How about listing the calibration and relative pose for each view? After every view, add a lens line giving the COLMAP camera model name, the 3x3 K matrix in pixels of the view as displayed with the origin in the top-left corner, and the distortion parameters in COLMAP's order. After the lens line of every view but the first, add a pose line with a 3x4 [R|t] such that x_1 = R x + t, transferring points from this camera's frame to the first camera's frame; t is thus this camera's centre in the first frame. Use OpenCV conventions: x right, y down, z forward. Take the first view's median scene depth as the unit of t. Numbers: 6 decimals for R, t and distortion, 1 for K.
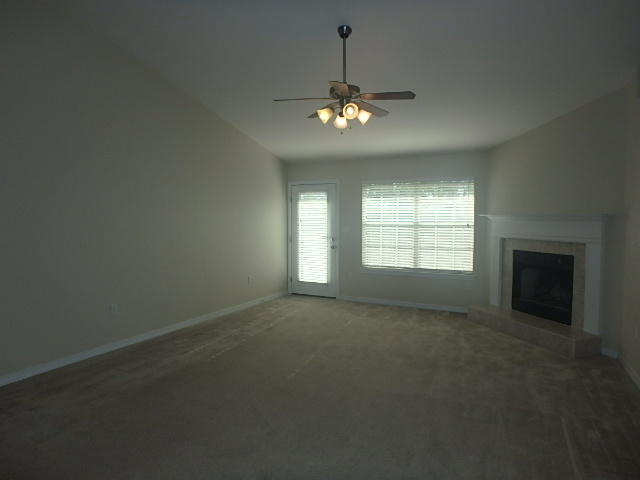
lens RADIAL K [[390.8, 0, 320.0], [0, 390.8, 240.0], [0, 0, 1]] dist [-0.001424, -0.000349]
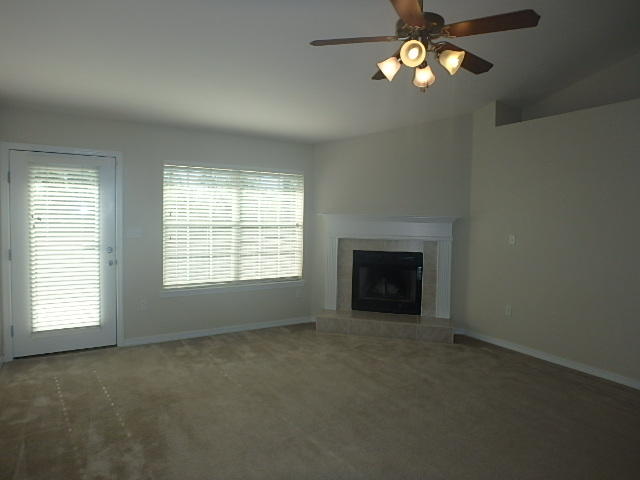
lens RADIAL K [[390.8, 0, 320.0], [0, 390.8, 240.0], [0, 0, 1]] dist [-0.001424, -0.000349]
pose [[0.552501, -0.042802, 0.832413, -0.341759], [0.030570, 0.999049, 0.031080, -0.030692], [-0.832952, 0.008275, 0.553284, 0.470883]]
